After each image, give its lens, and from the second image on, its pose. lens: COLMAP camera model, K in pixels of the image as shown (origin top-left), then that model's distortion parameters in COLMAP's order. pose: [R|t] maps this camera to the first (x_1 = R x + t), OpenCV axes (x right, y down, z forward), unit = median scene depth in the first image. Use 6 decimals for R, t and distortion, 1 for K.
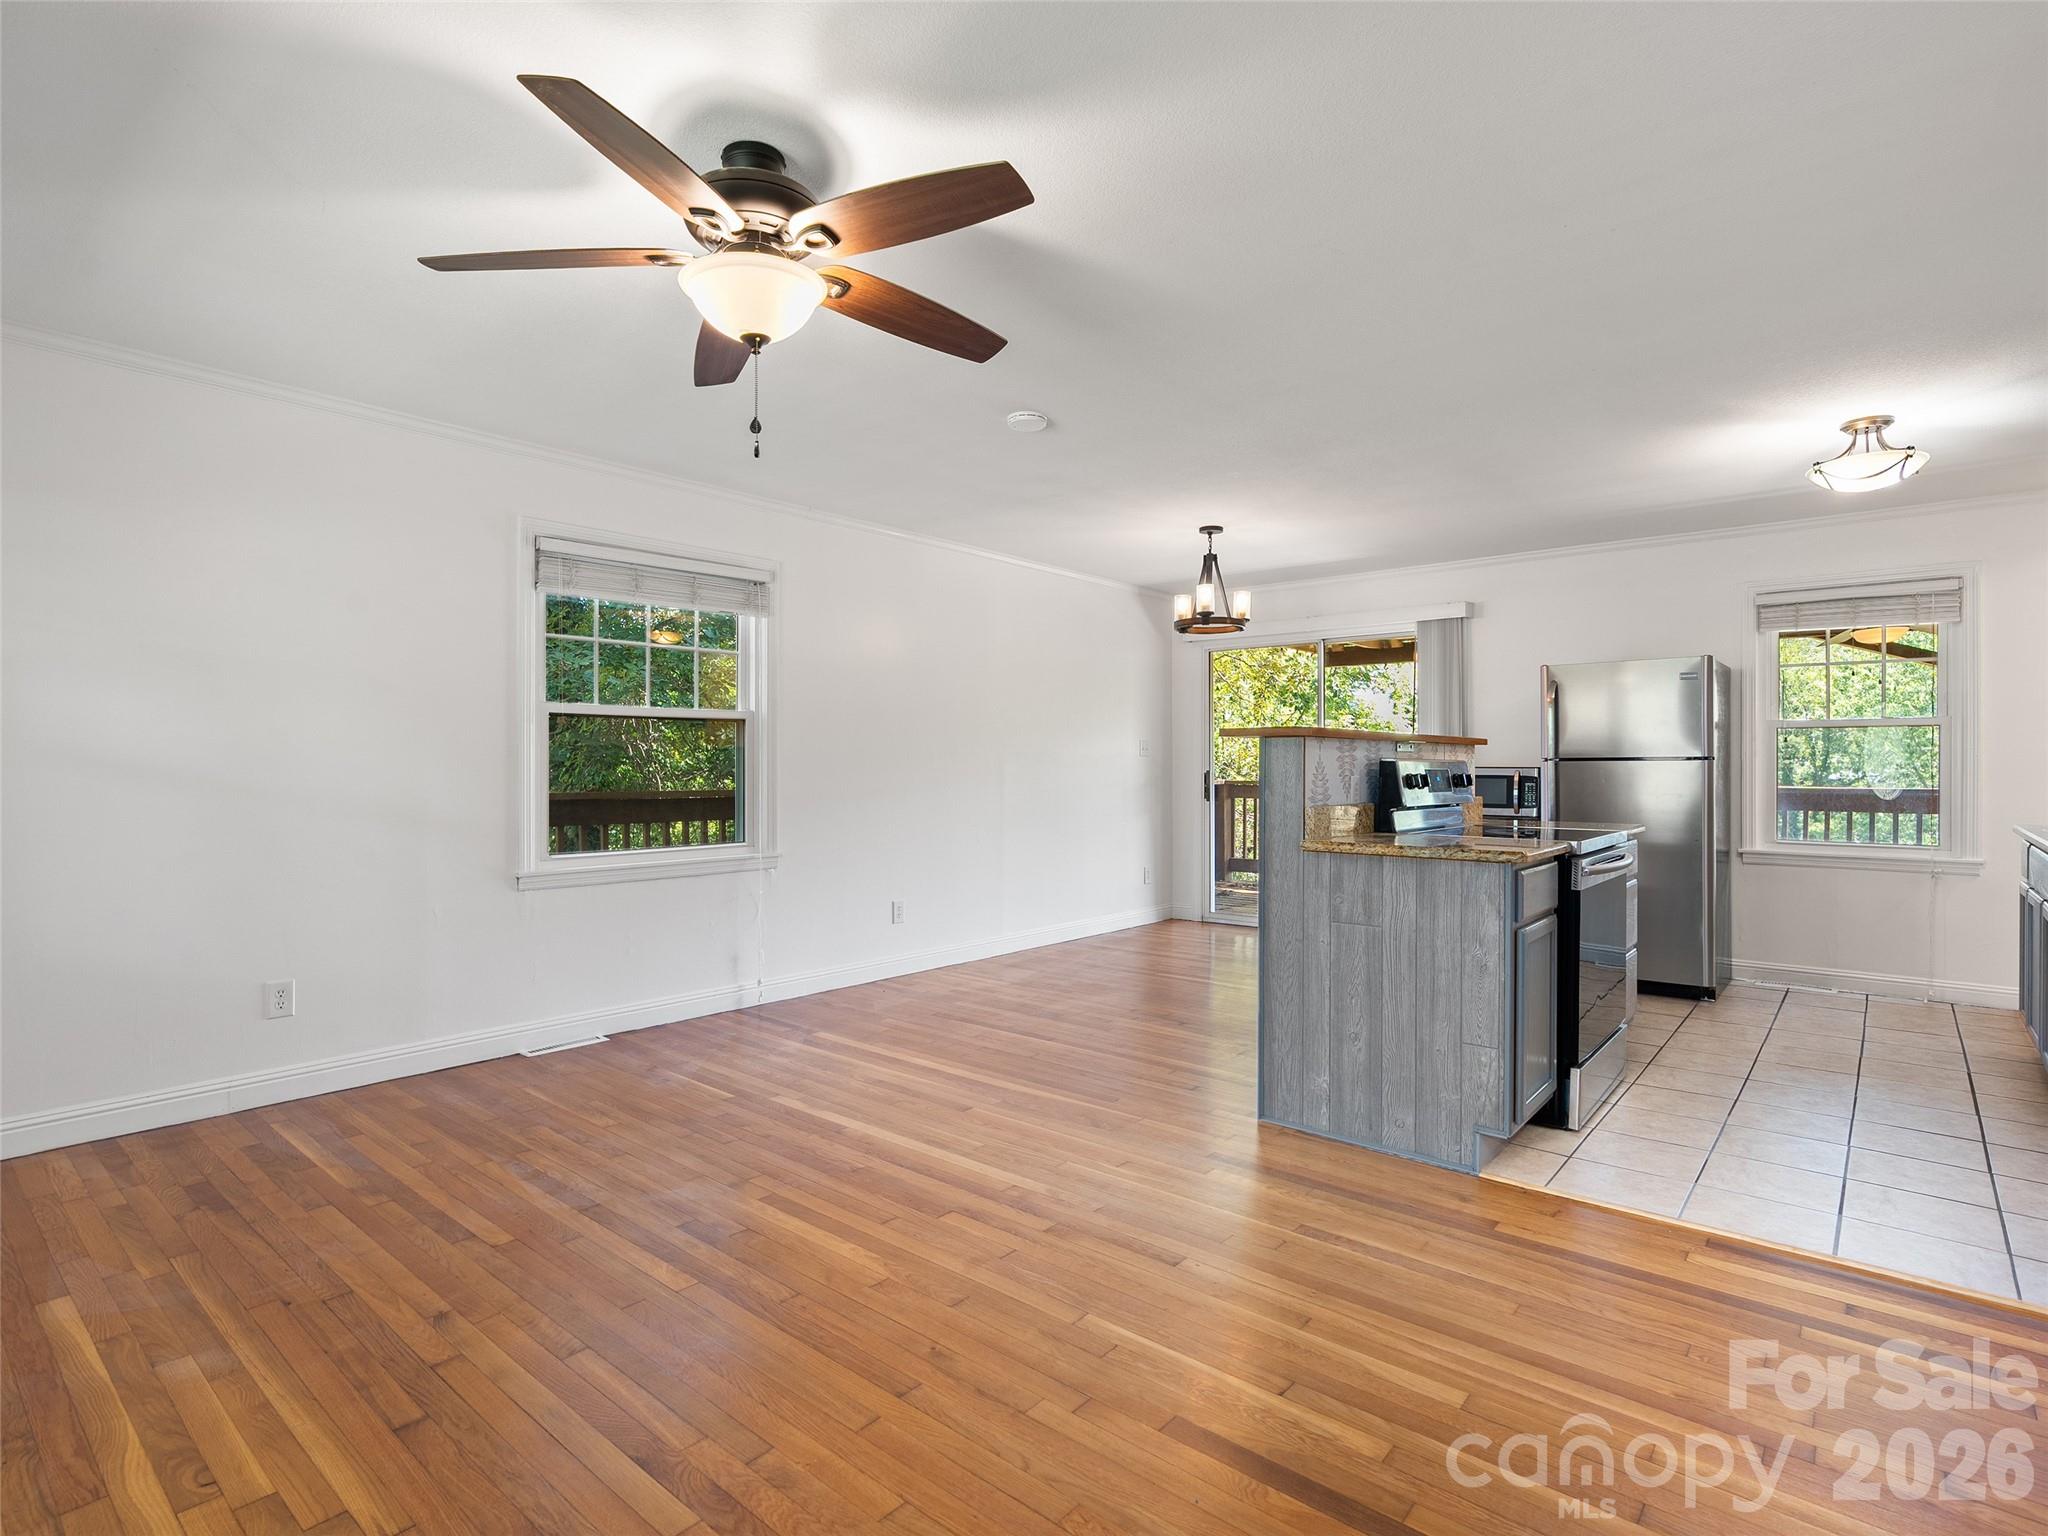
lens RADIAL K [[1037.1, 0, 1019.6], [0, 1037.1, 761.9], [0, 0, 1]] dist [-0.005644, 0.001188]
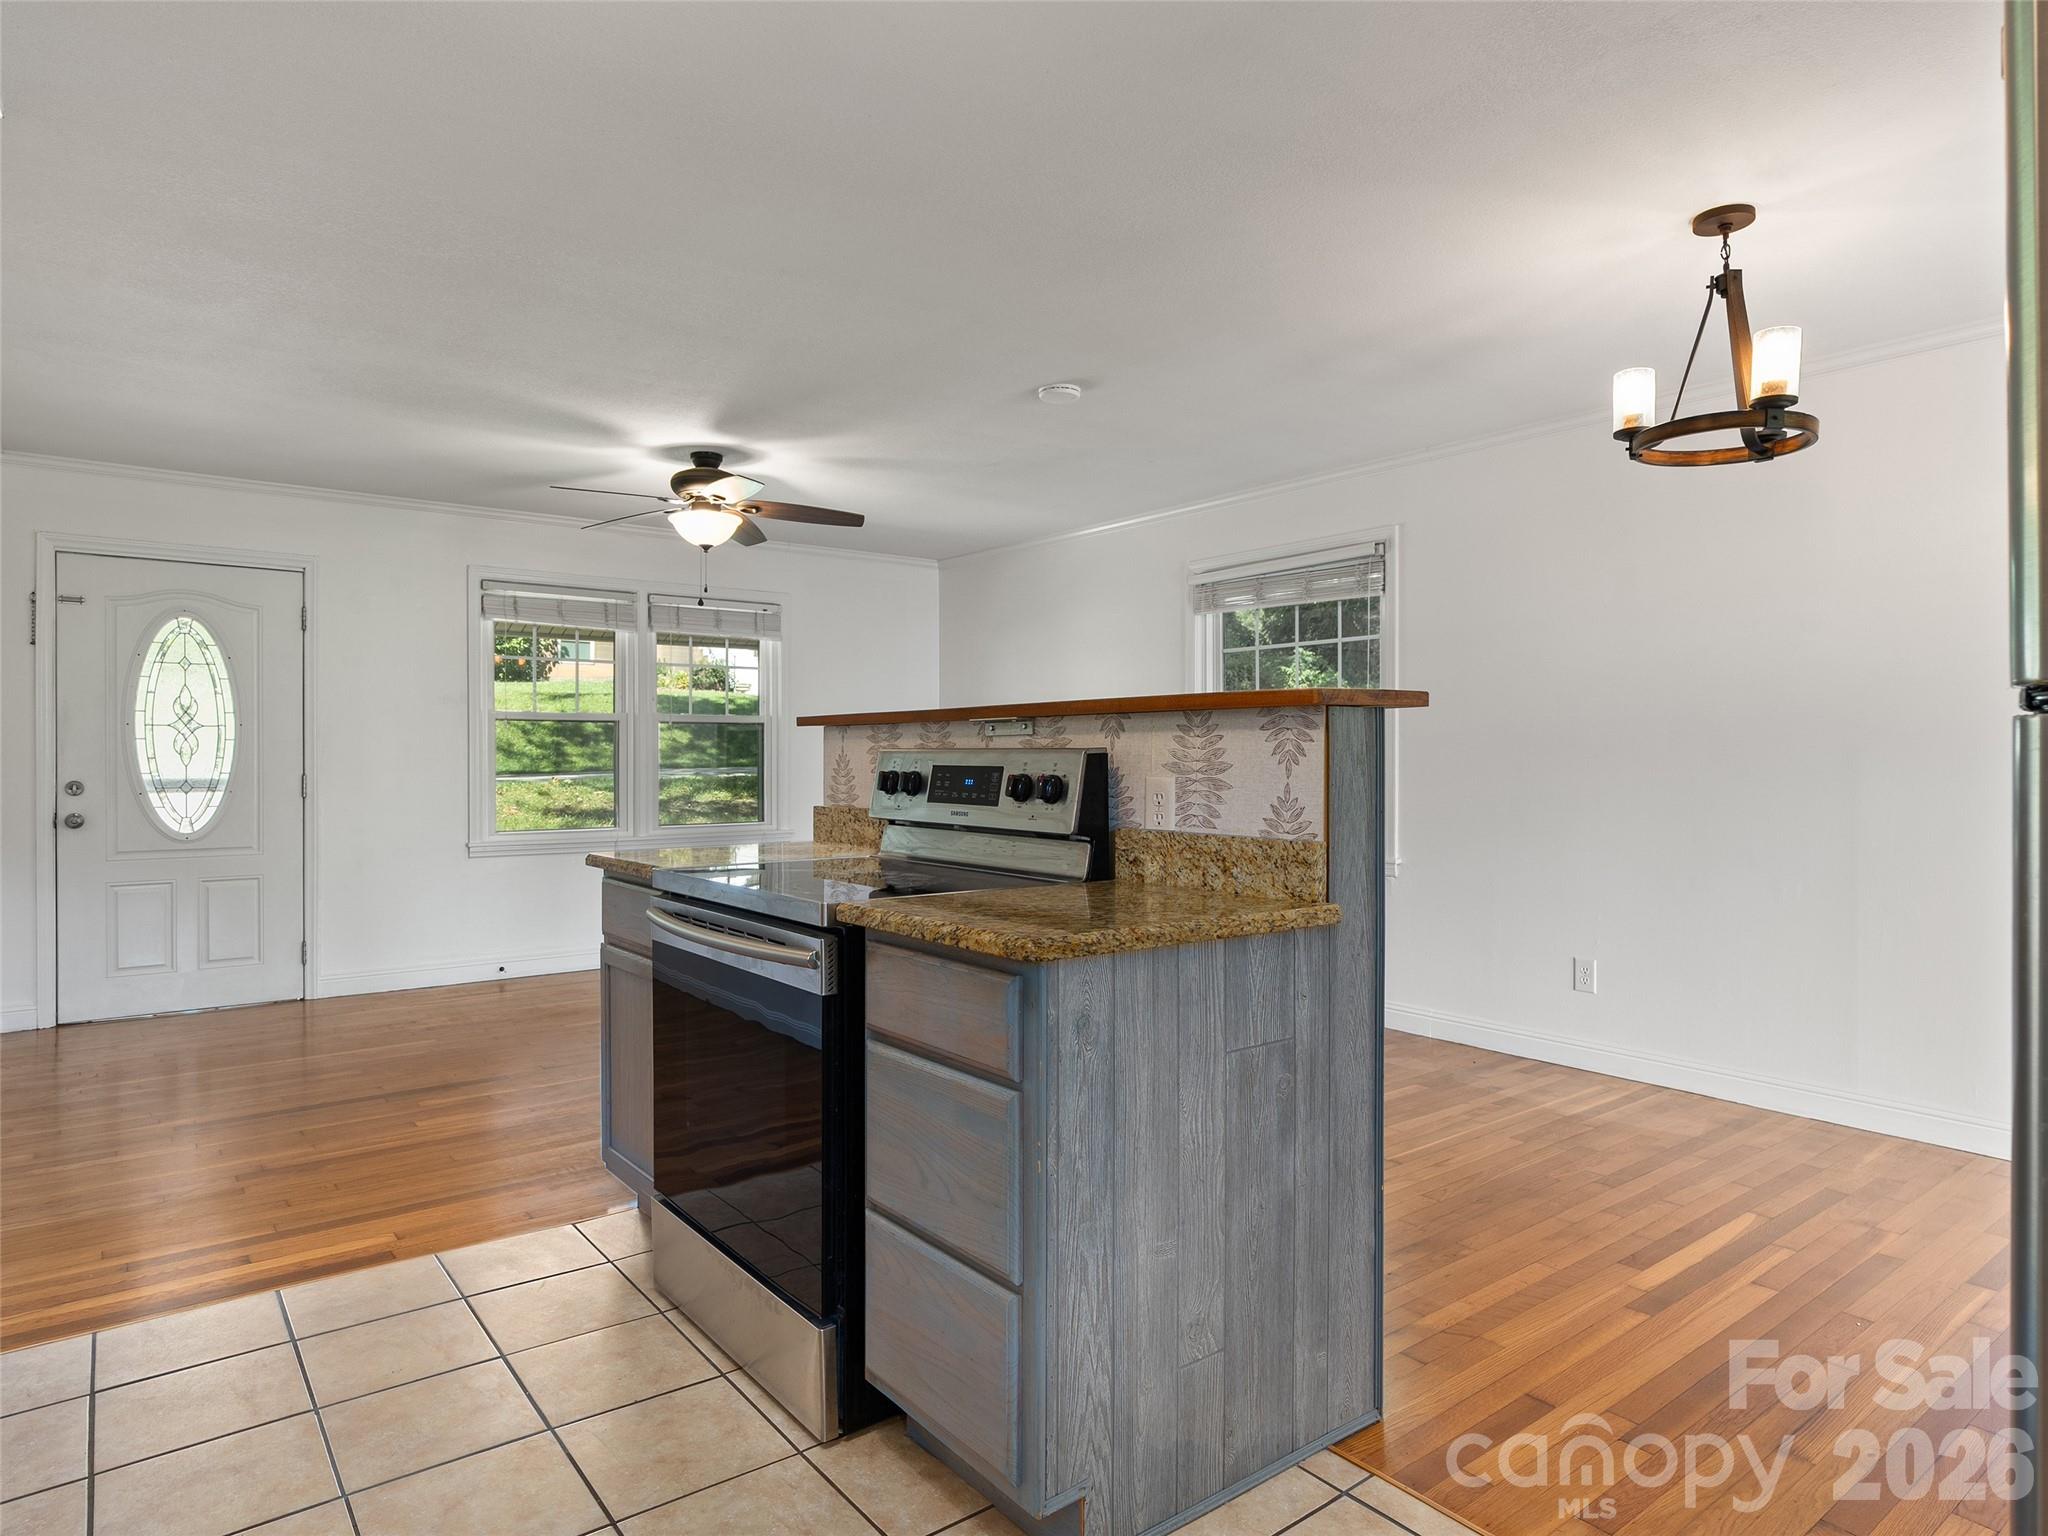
lens RADIAL K [[1187.4, 0, 1014.4], [0, 1187.4, 763.5], [0, 0, 1]] dist [0.001337, 0.000009]
pose [[-0.205678, 0.004408, -0.978610, 1.316623], [0.001993, 0.999990, 0.004086, 0.003376], [0.978618, -0.001110, -0.205684, 1.450586]]
